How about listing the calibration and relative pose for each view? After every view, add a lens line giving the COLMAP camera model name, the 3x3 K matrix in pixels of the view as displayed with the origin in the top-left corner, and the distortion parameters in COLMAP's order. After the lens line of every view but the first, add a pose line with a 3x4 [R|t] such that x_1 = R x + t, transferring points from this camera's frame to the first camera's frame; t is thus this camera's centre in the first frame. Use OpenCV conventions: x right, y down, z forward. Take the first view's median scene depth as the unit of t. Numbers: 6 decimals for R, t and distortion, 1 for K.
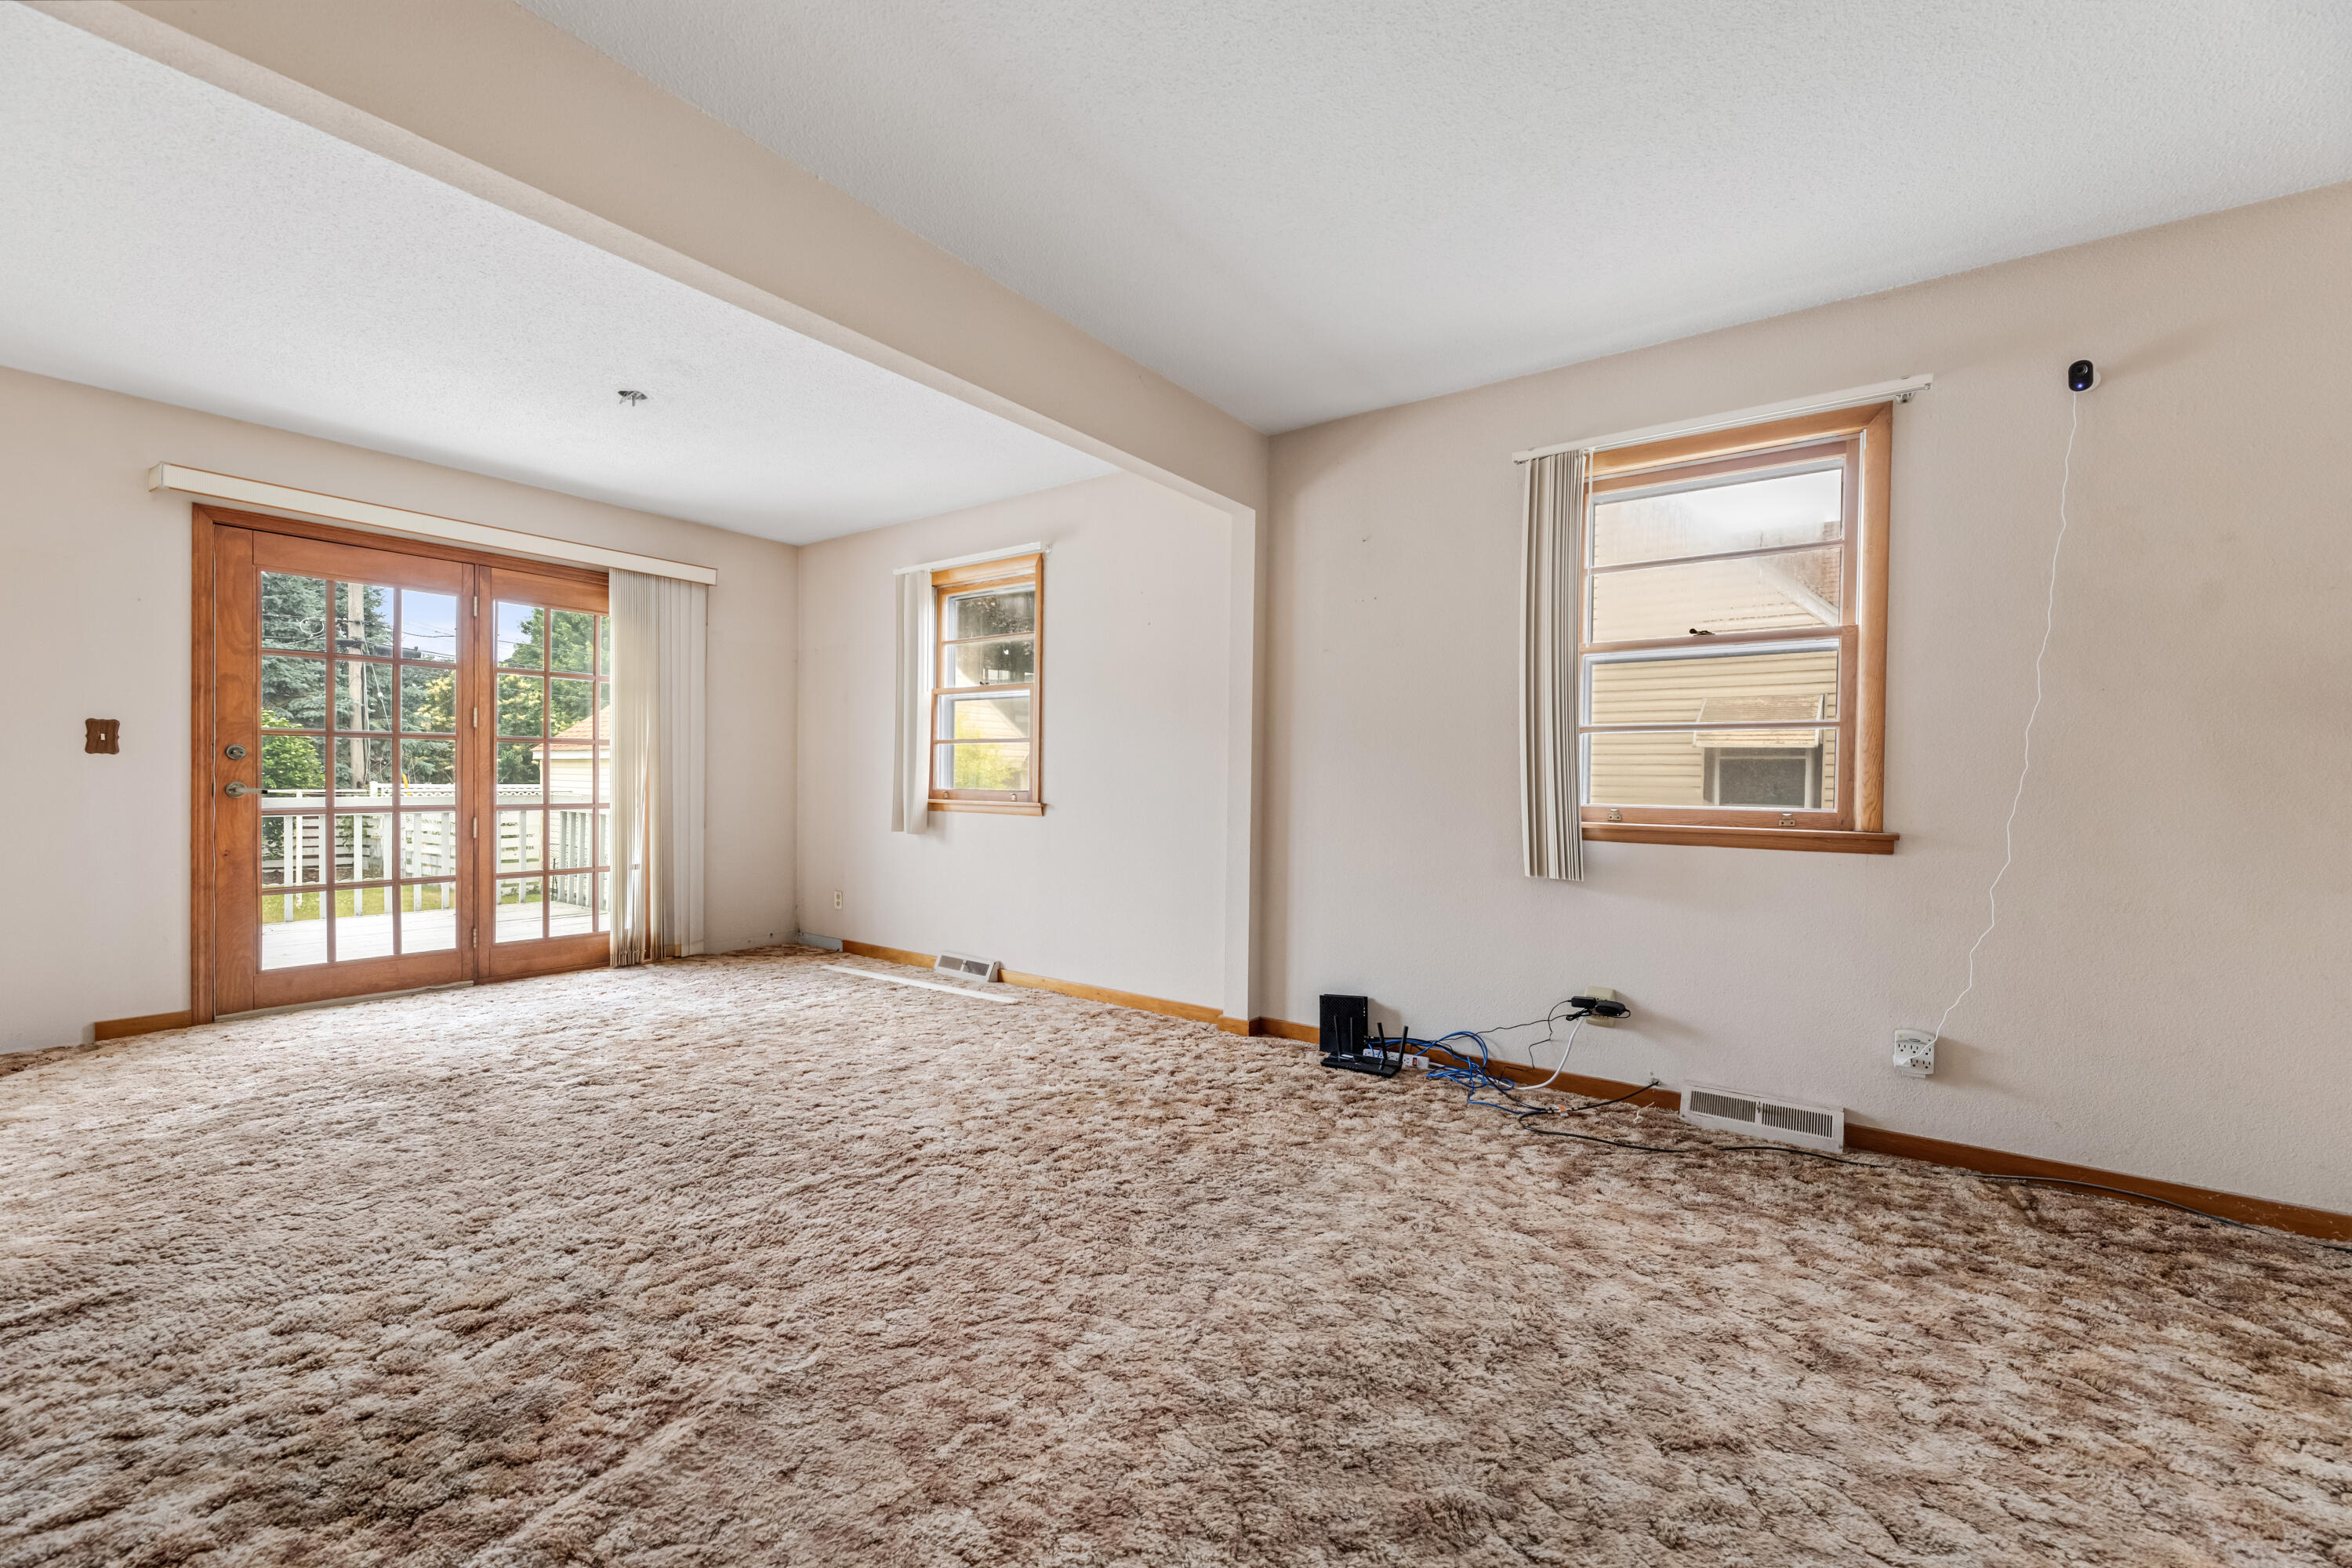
lens RADIAL K [[951.9, 0, 1180.4], [0, 951.9, 792.6], [0, 0, 1]] dist [0.001362, 0.000163]
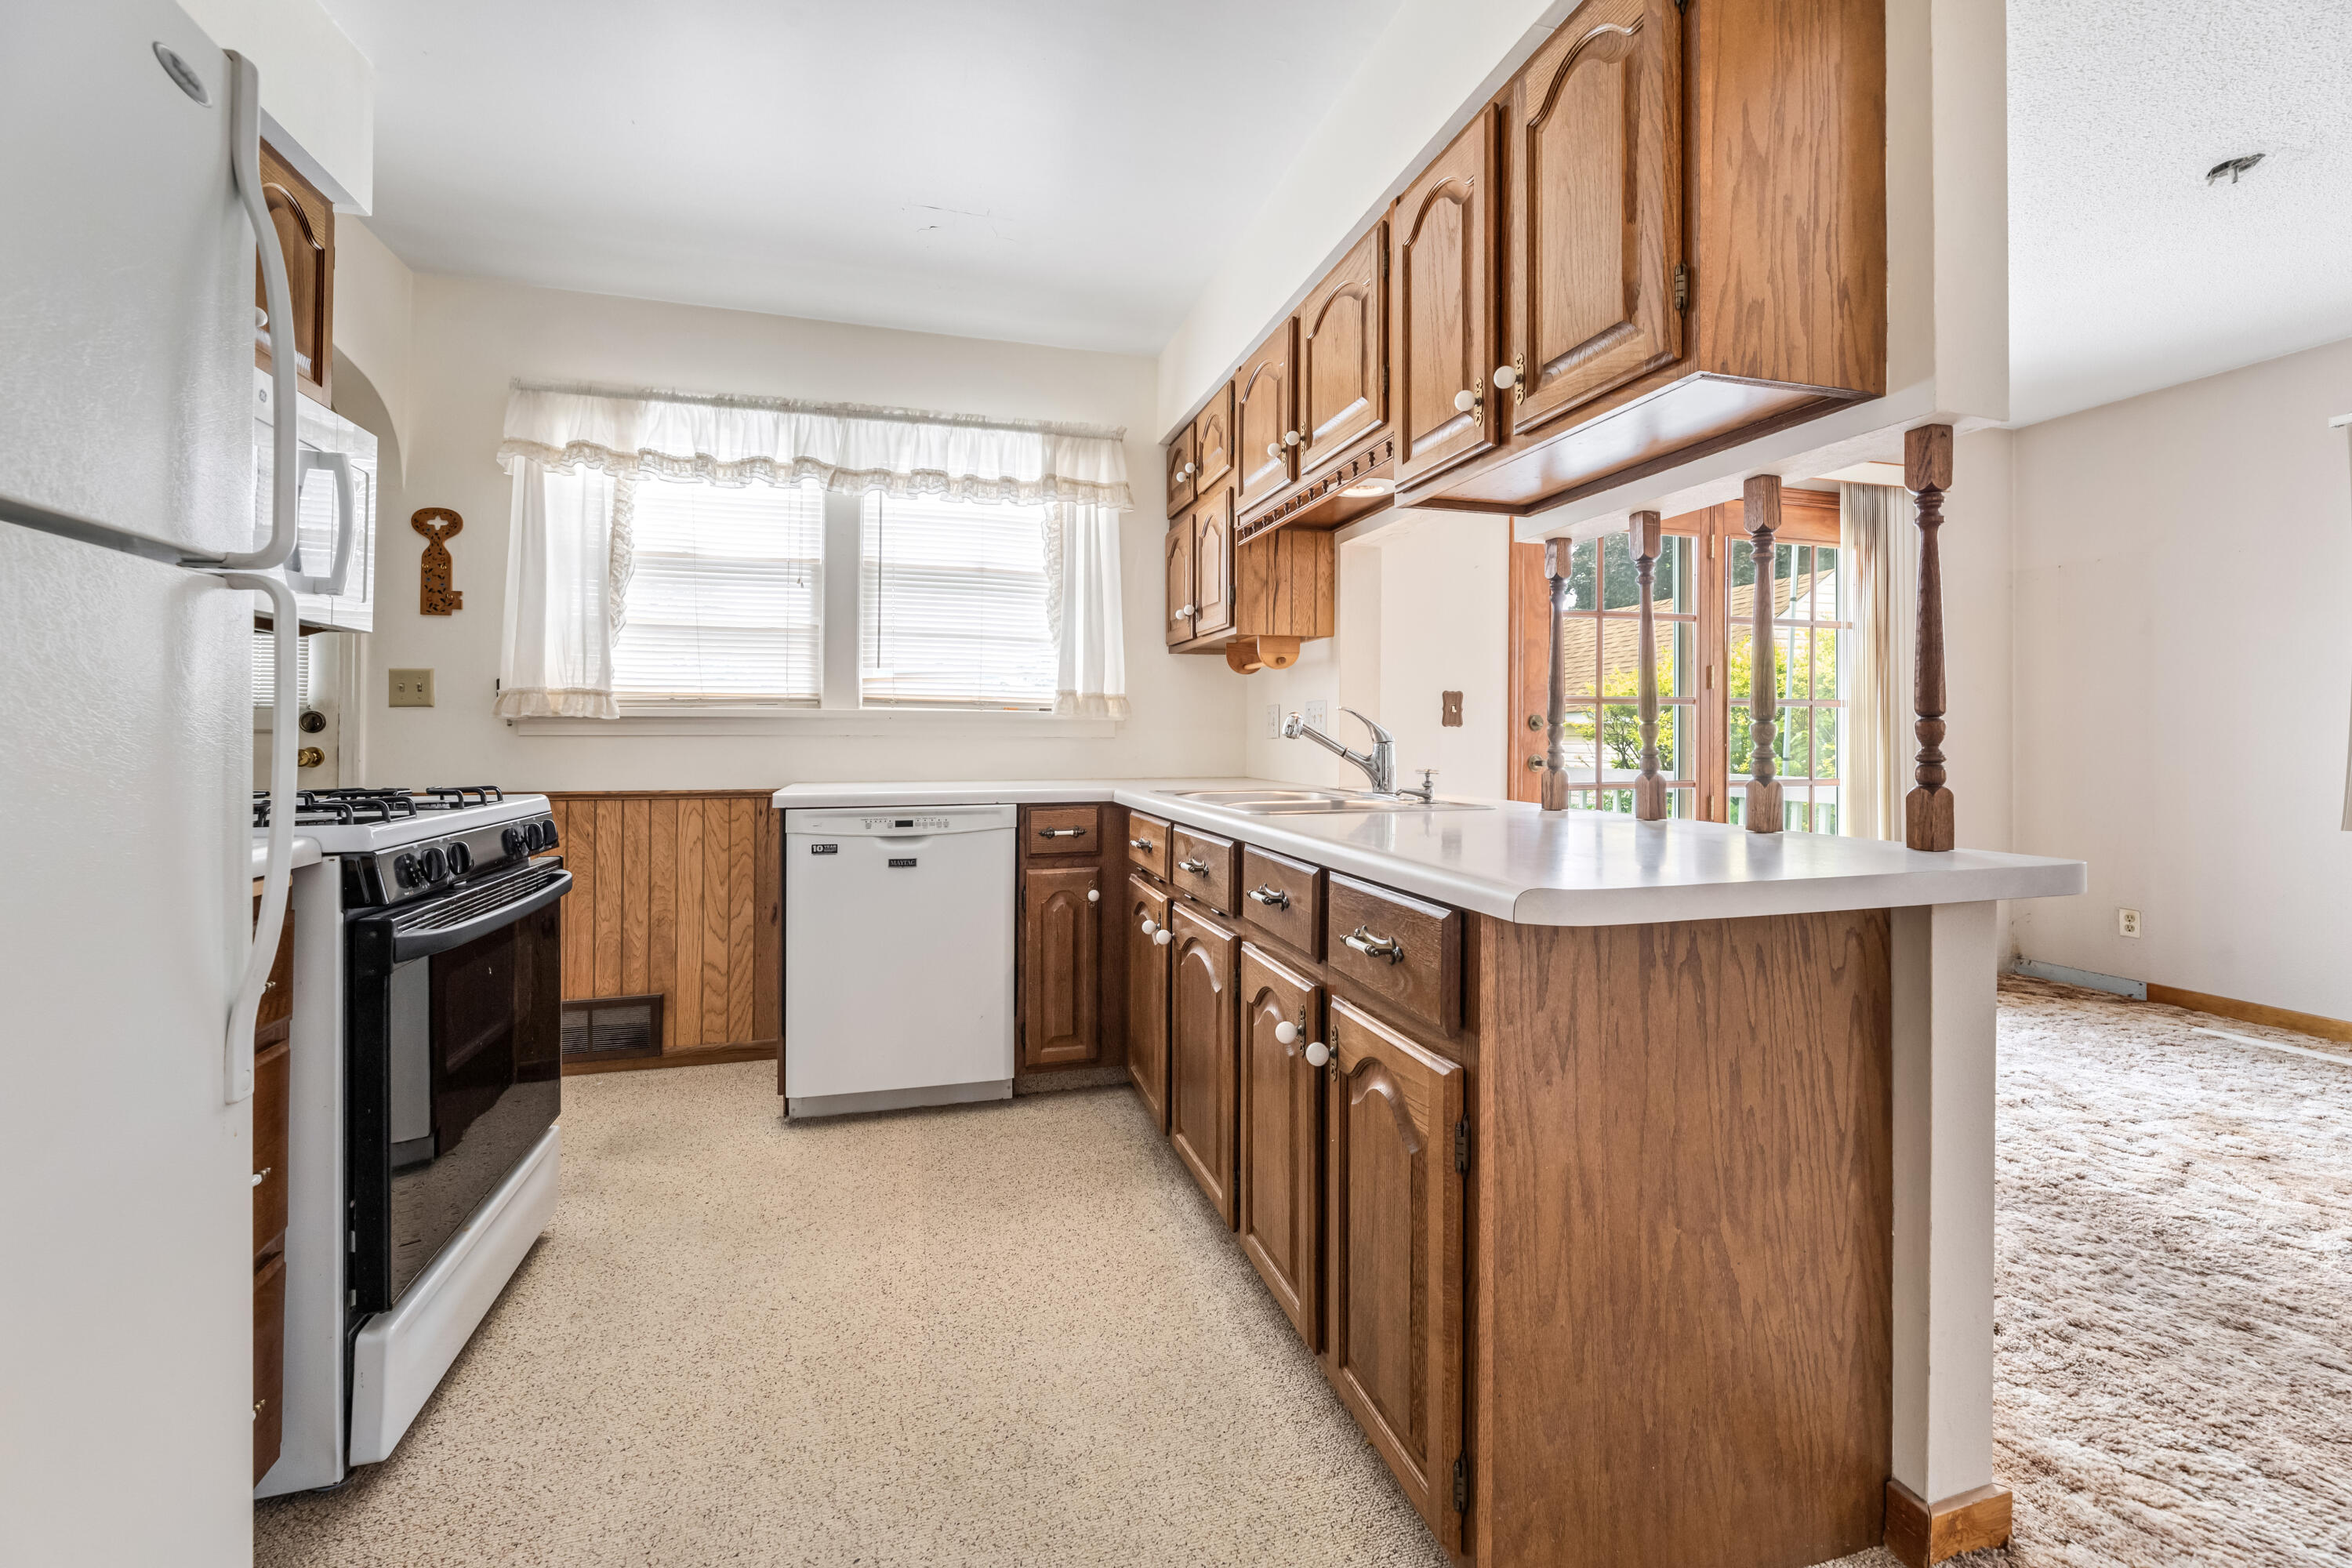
lens RADIAL K [[988.0, 0, 1192.2], [0, 988.0, 715.3], [0, 0, 1]] dist [-0.000783, 0.000096]
pose [[0.795975, -0.024478, -0.604834, -0.821208], [-0.001092, 0.999122, -0.041873, -0.010725], [0.605328, 0.033990, 0.795250, 0.035981]]
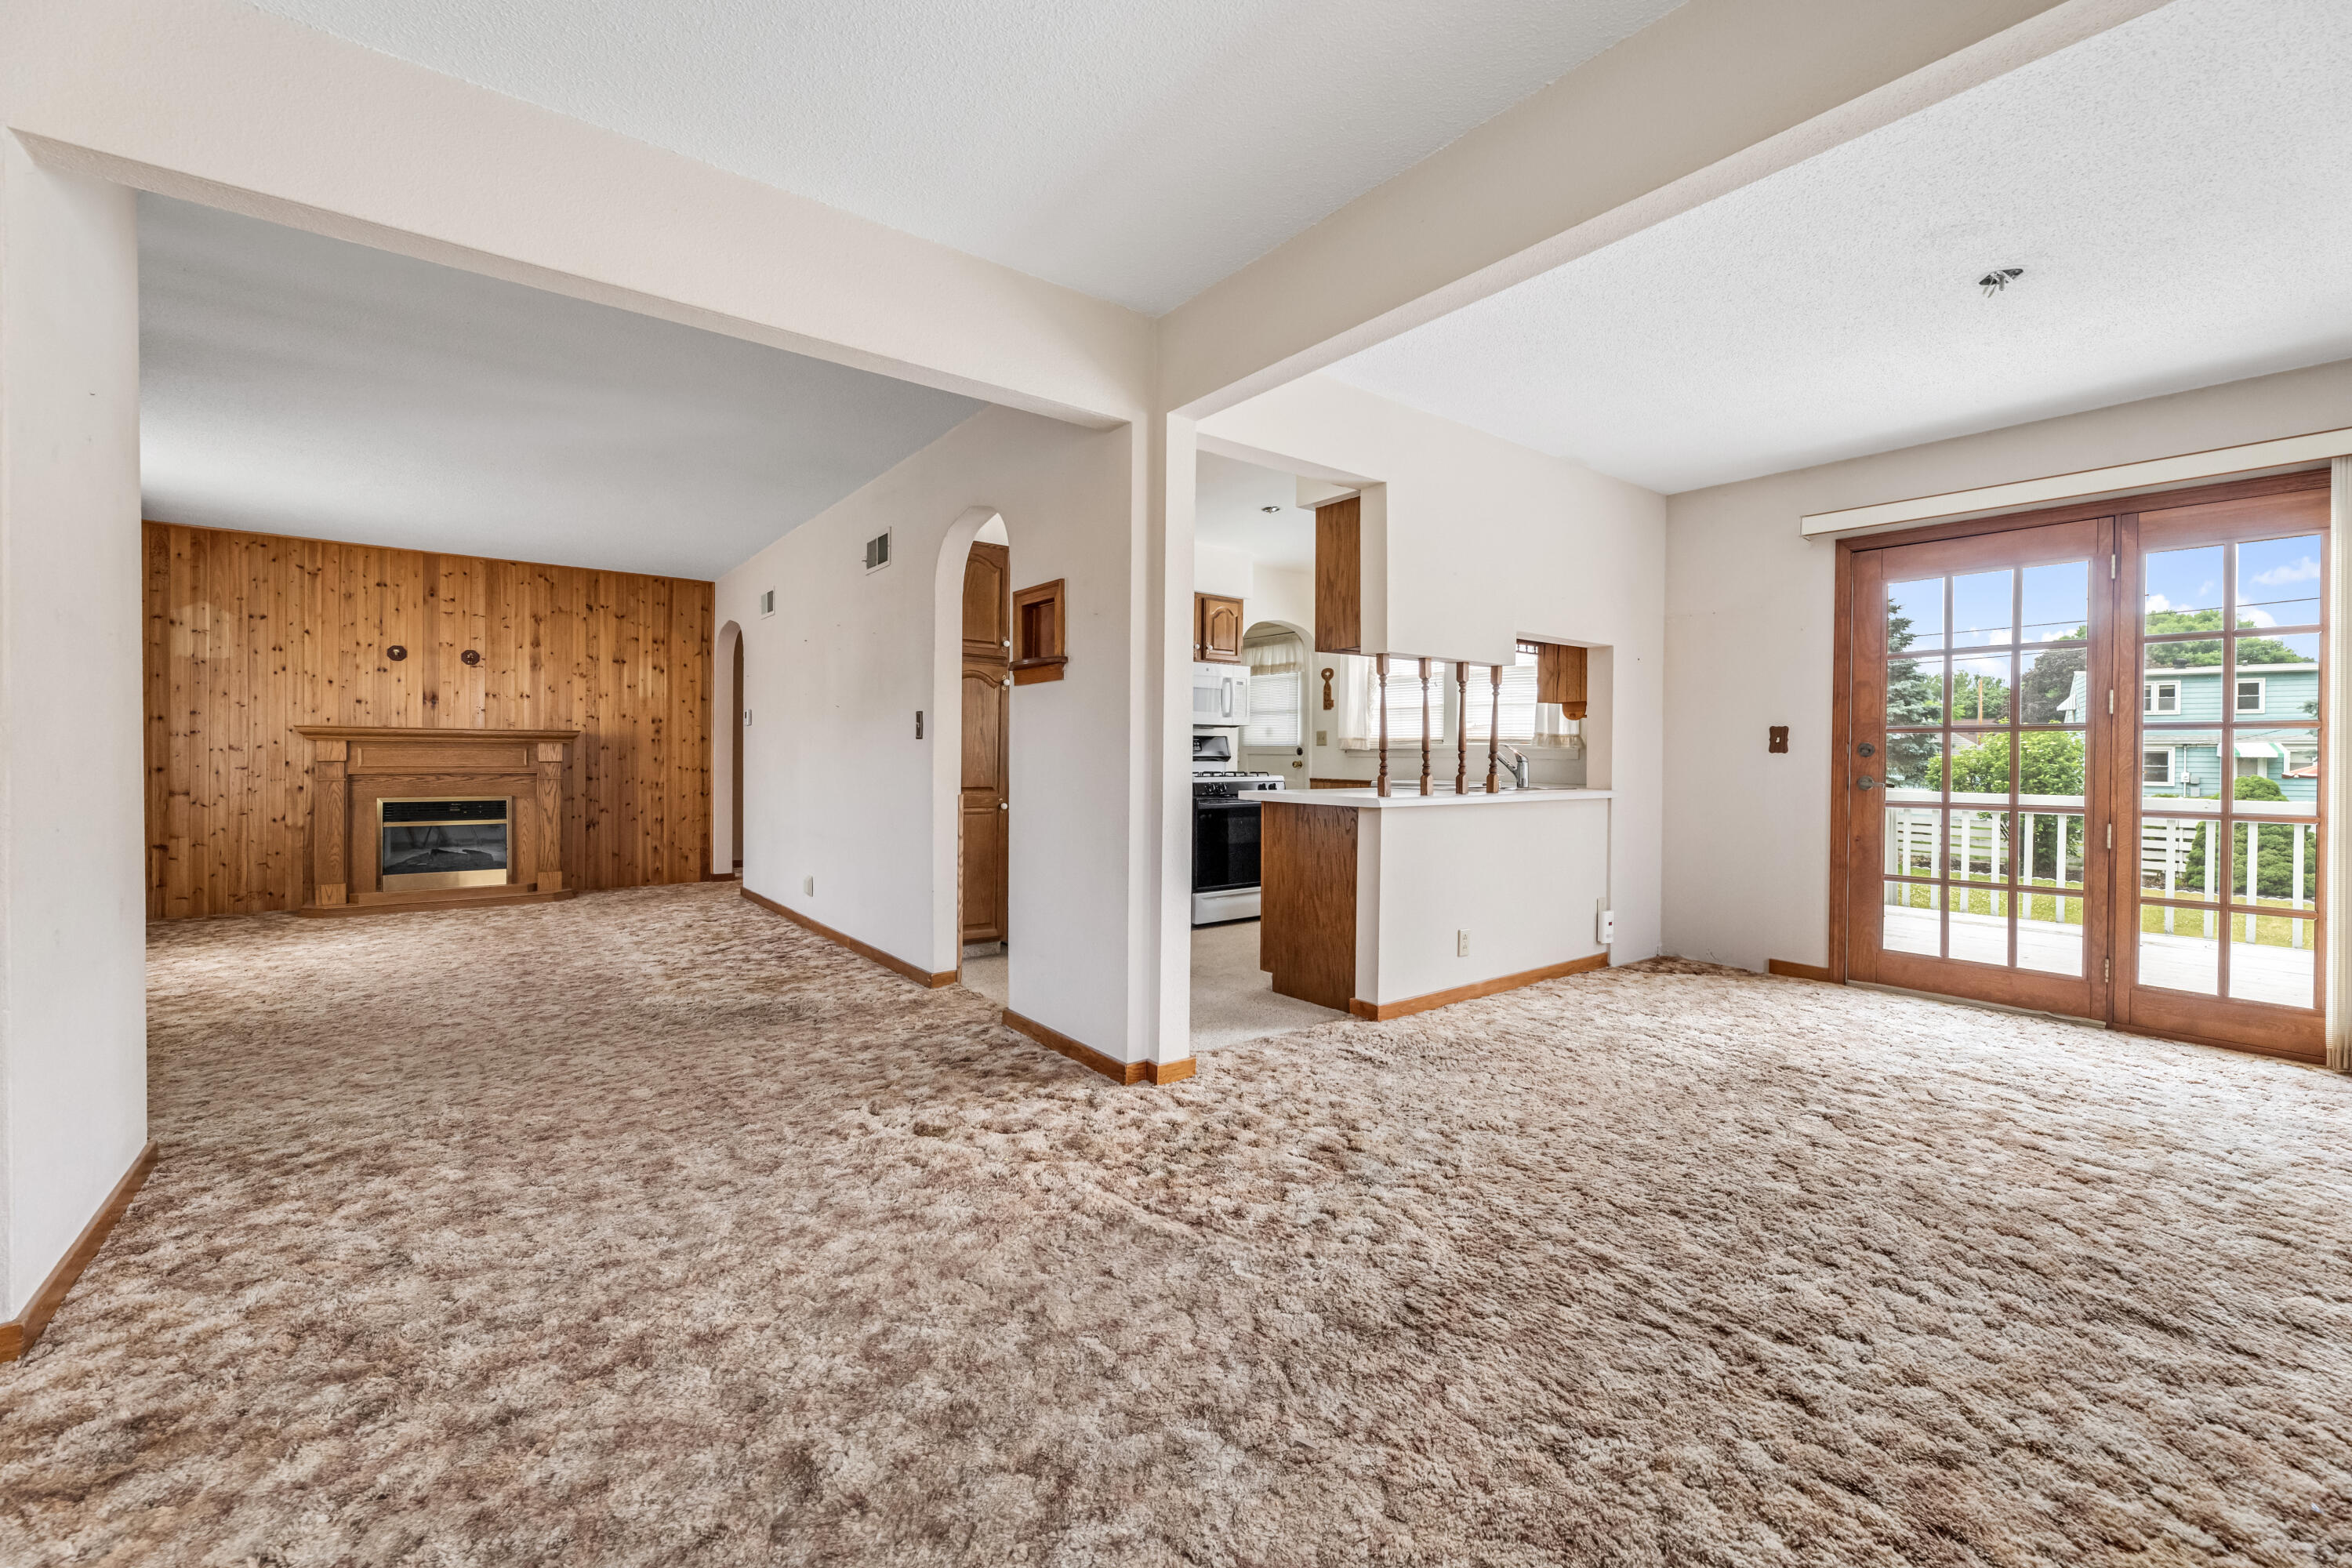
lens RADIAL K [[958.9, 0, 1180.3], [0, 958.9, 760.0], [0, 0, 1]] dist [0.000407, -0.000038]
pose [[-0.278933, -0.009602, -0.960263, 0.393809], [-0.027161, 0.999629, -0.002106, -0.007130], [0.959926, 0.025495, -0.279090, 0.655908]]
